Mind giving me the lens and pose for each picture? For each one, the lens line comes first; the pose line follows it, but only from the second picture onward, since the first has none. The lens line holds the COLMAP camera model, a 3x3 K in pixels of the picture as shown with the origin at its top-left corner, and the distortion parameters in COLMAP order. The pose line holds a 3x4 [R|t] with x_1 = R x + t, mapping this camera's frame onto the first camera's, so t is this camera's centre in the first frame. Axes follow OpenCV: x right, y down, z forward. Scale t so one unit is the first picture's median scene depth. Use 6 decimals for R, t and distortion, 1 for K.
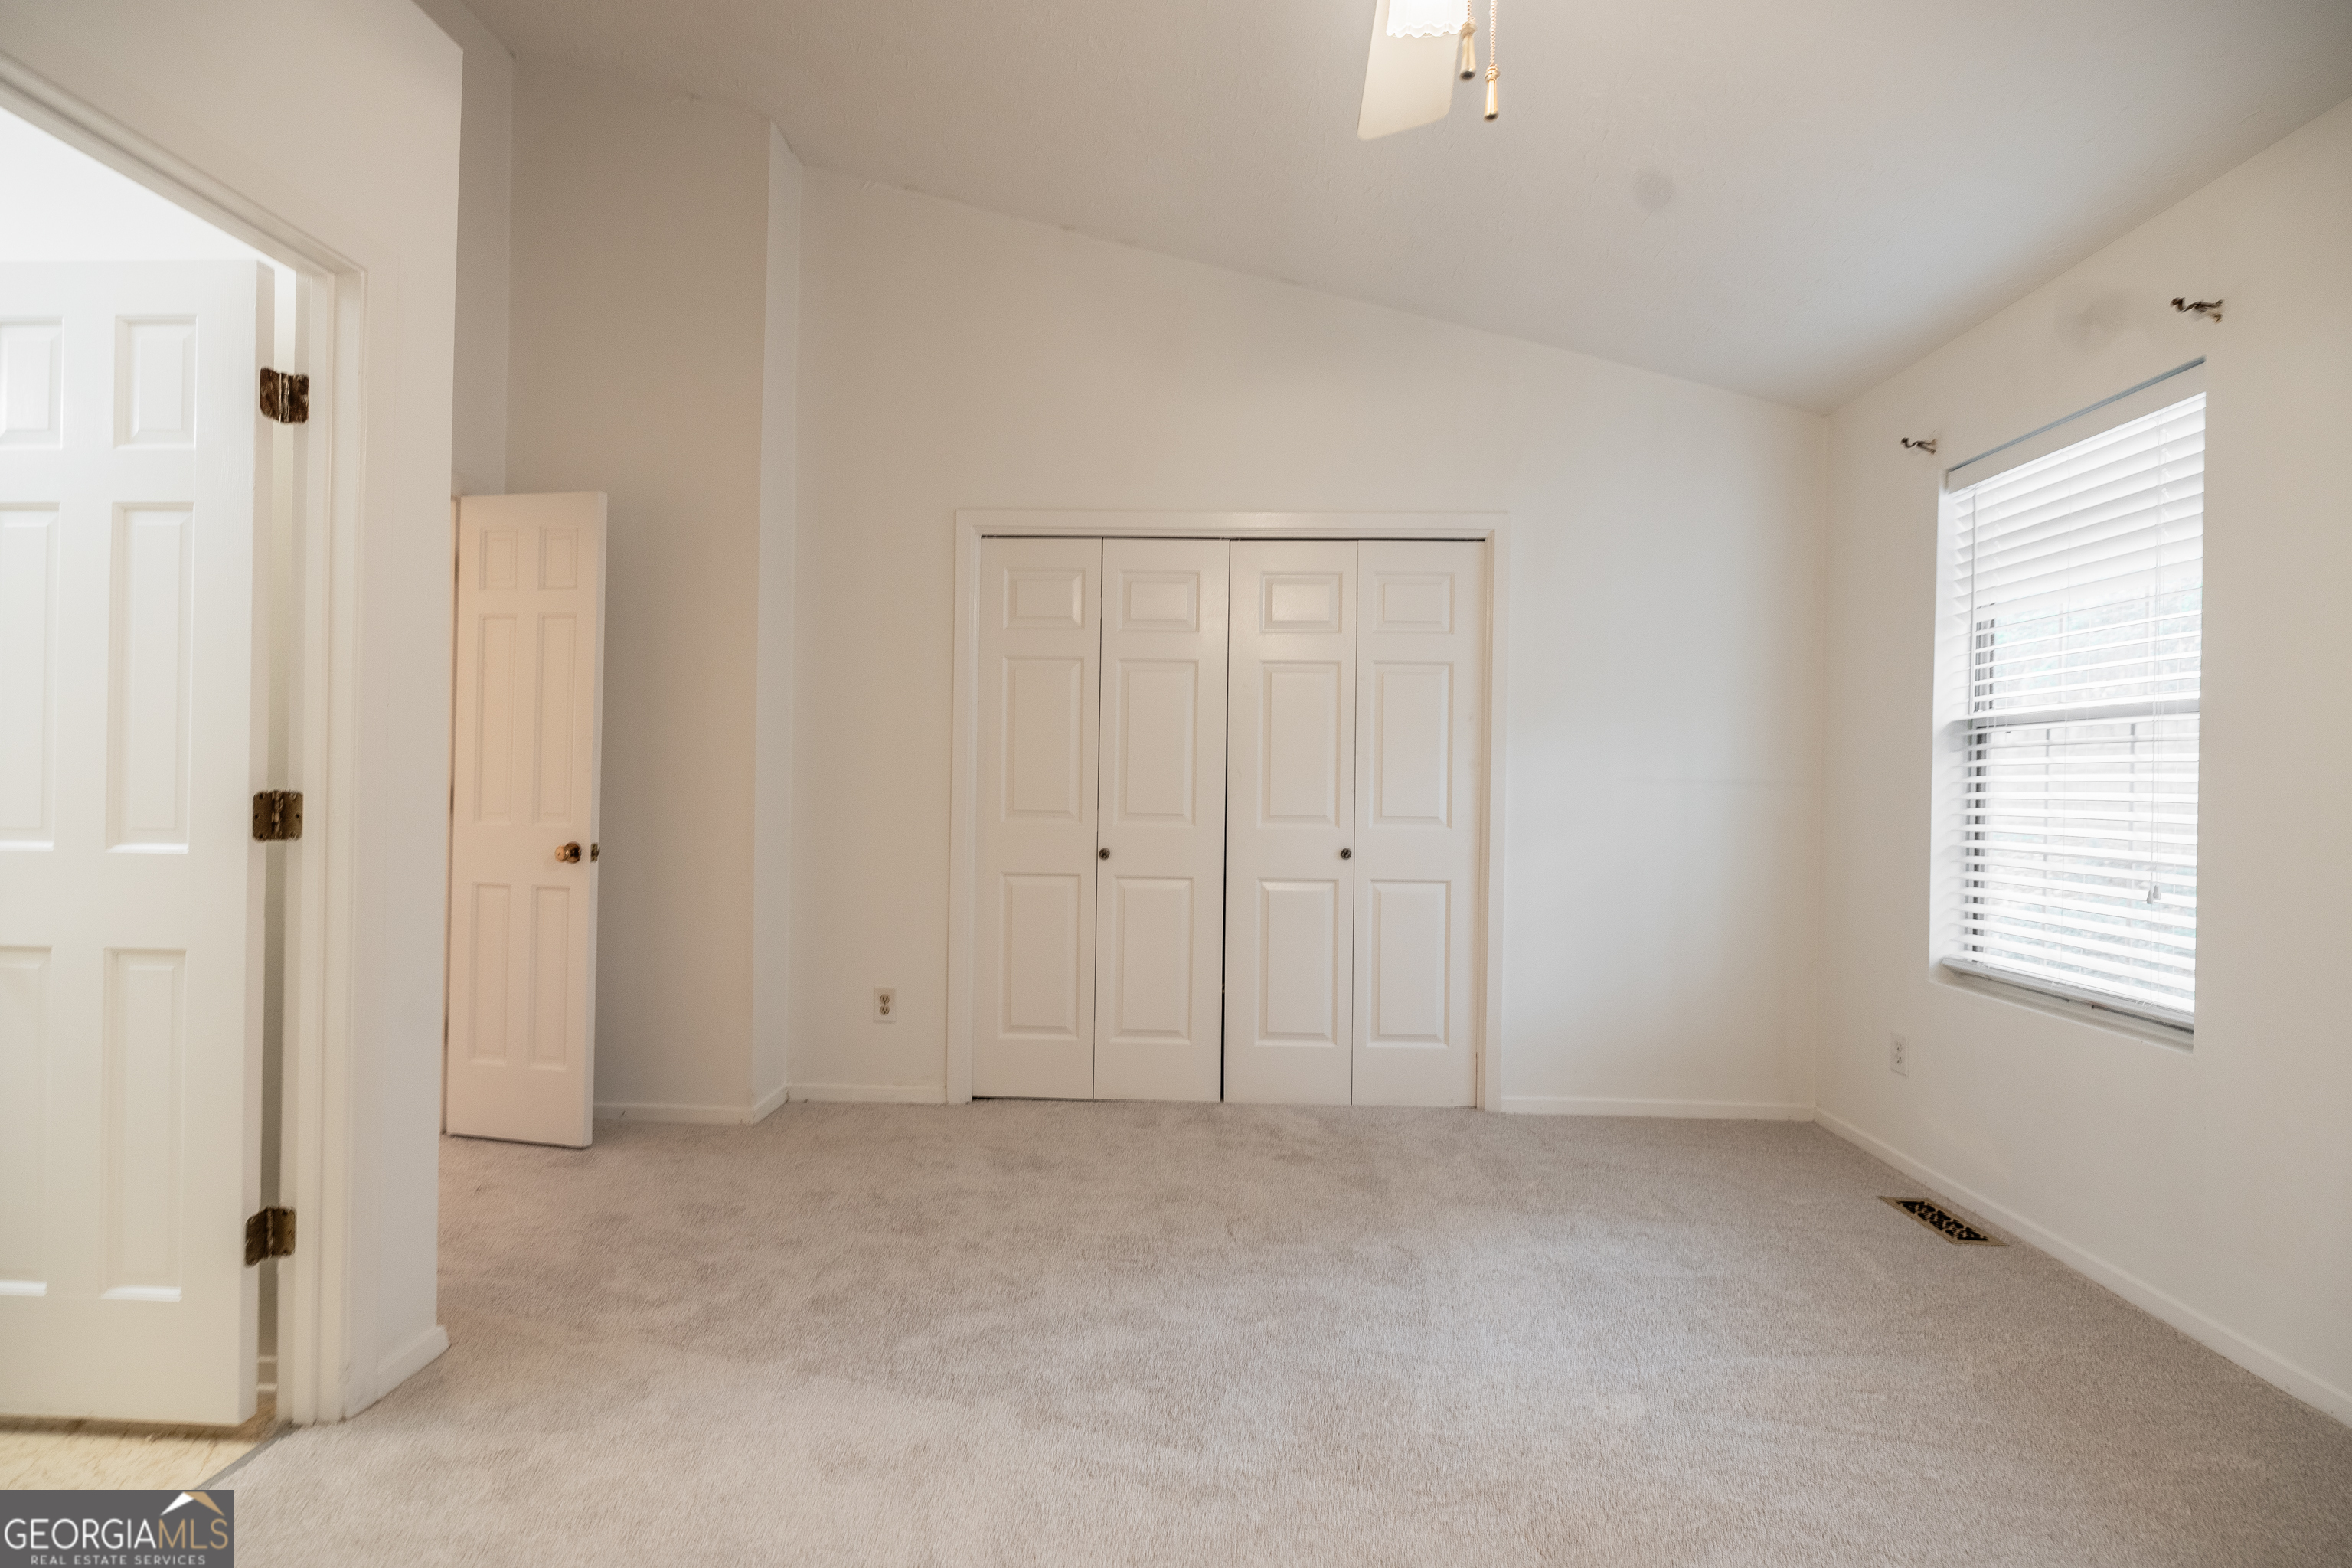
lens RADIAL K [[995.4, 0, 1182.8], [0, 995.4, 774.7], [0, 0, 1]] dist [-0.000132, -0.000286]
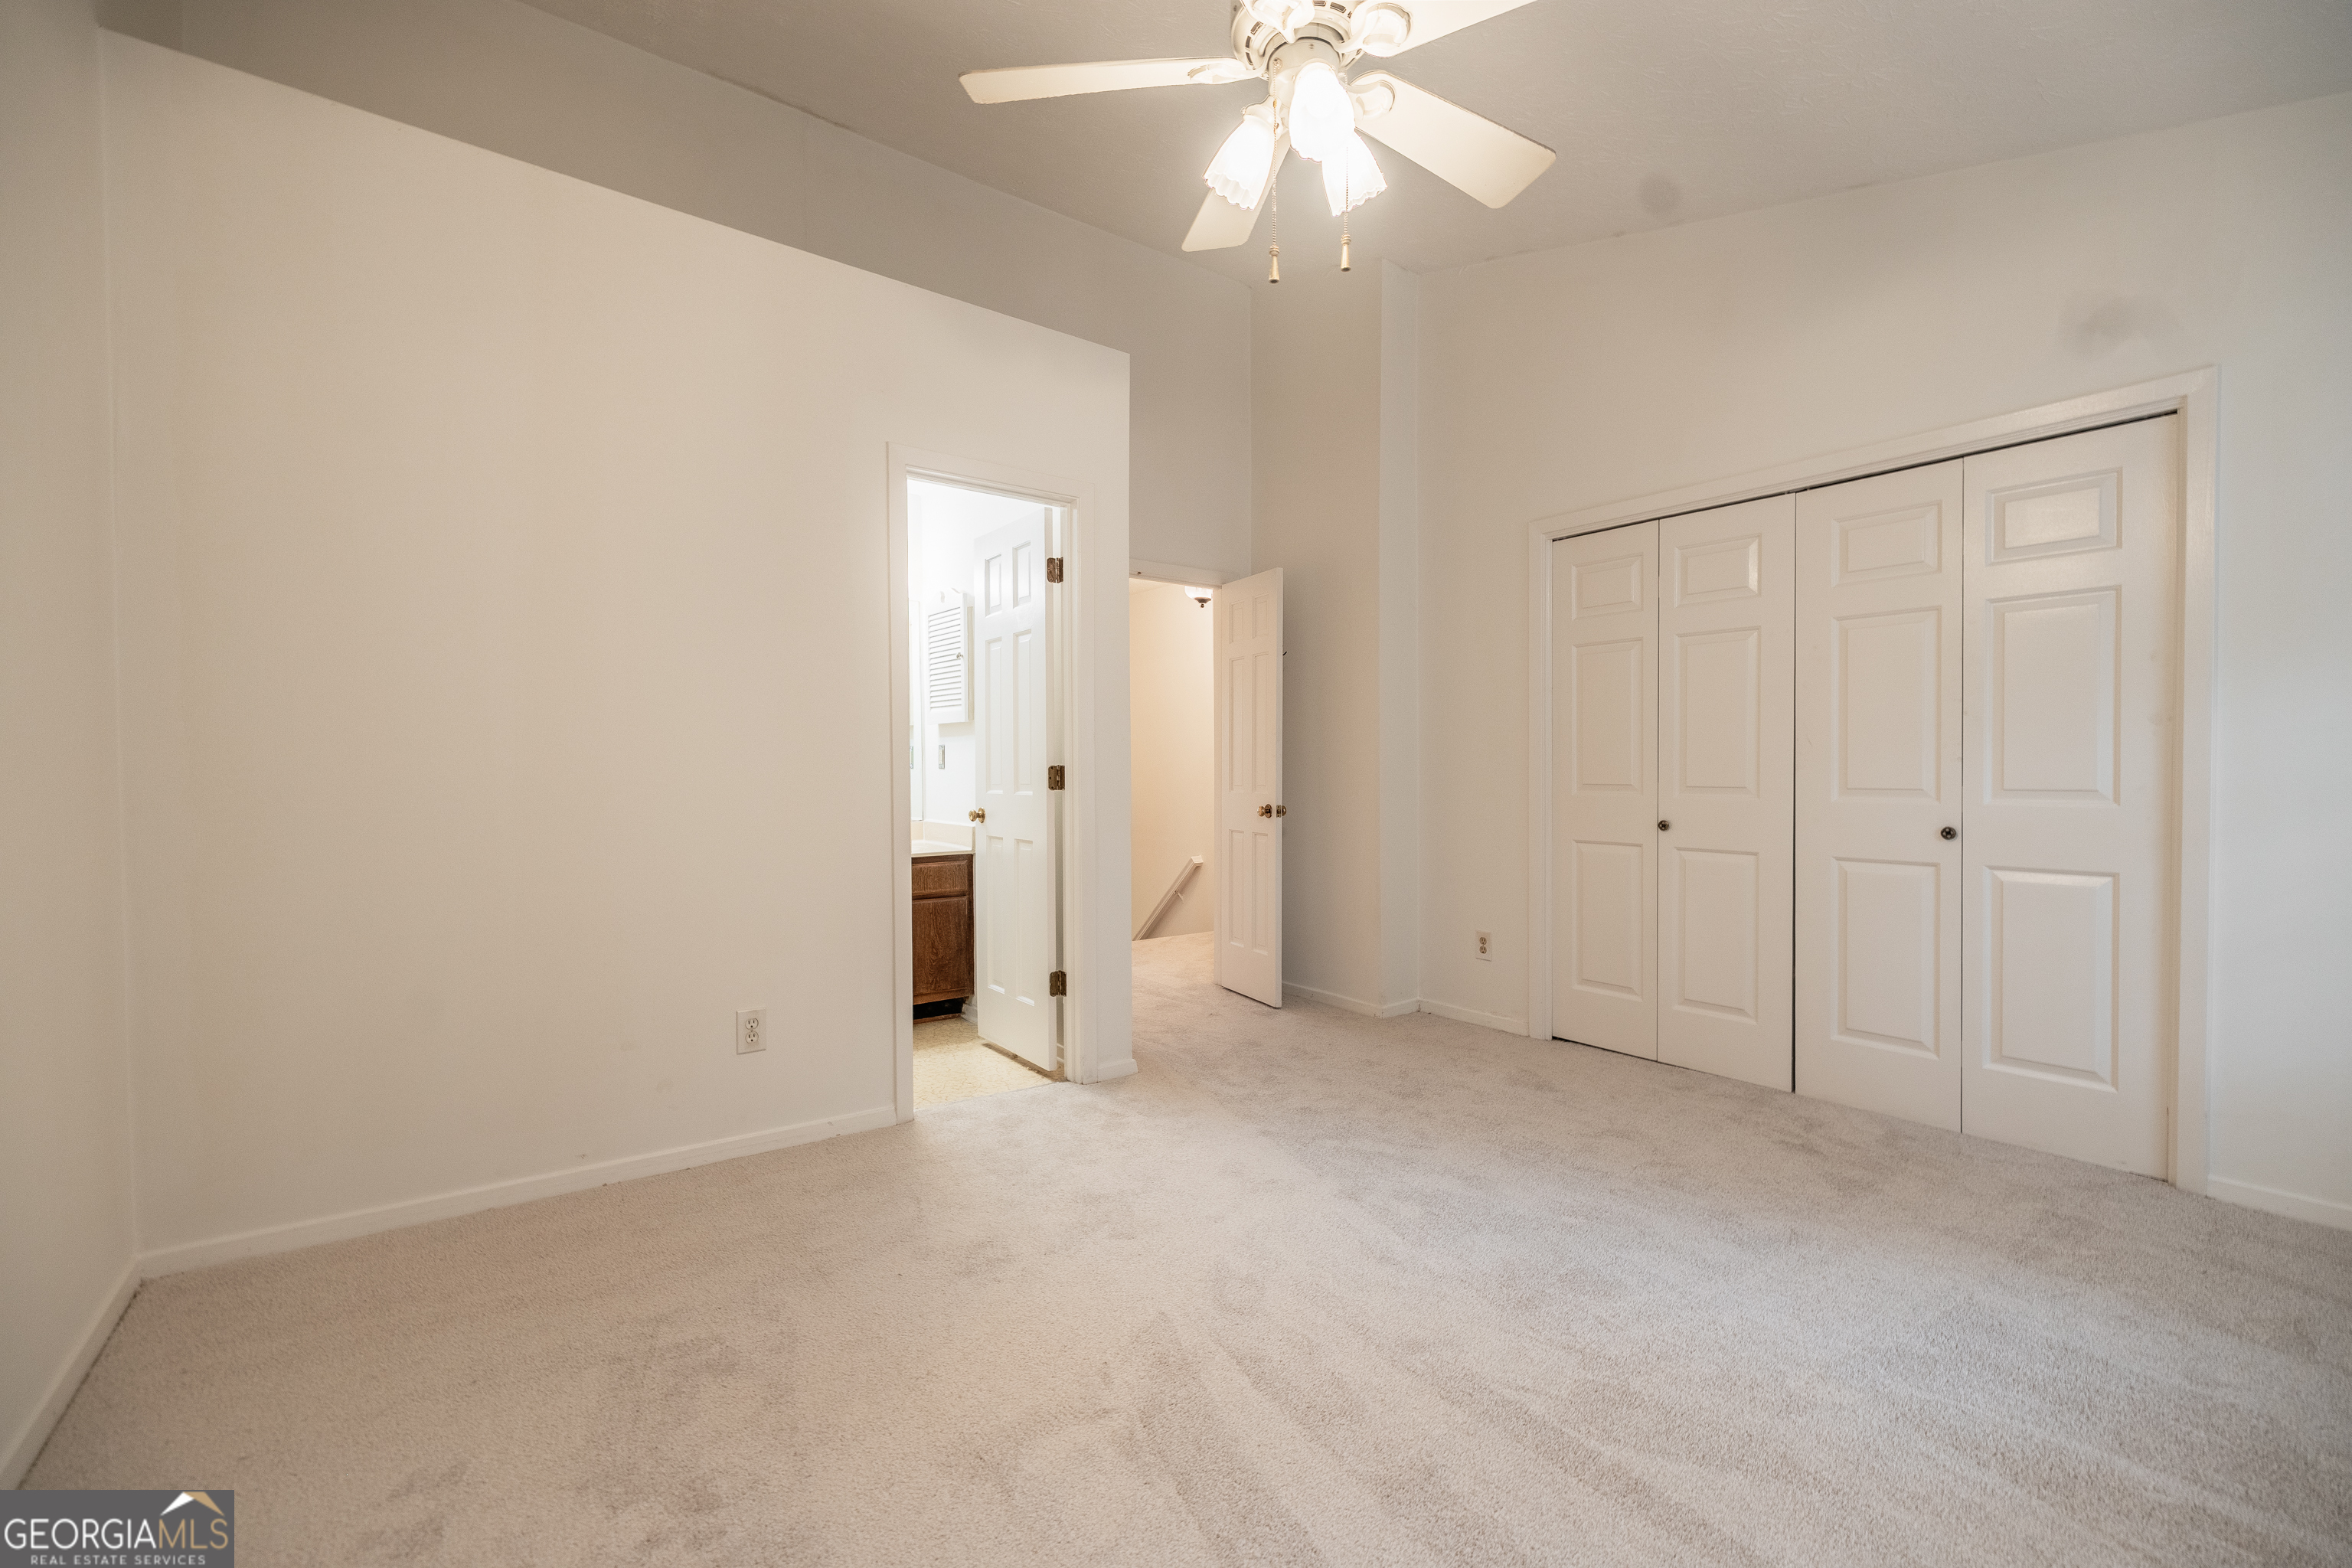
lens RADIAL K [[977.4, 0, 1176.0], [0, 977.4, 784.0], [0, 0, 1]] dist [-0.000668, -0.000231]
pose [[0.623670, -0.003592, -0.781679, 0.449632], [0.014851, 0.999863, 0.007255, 0.024513], [0.781547, -0.016133, 0.623638, -0.030760]]
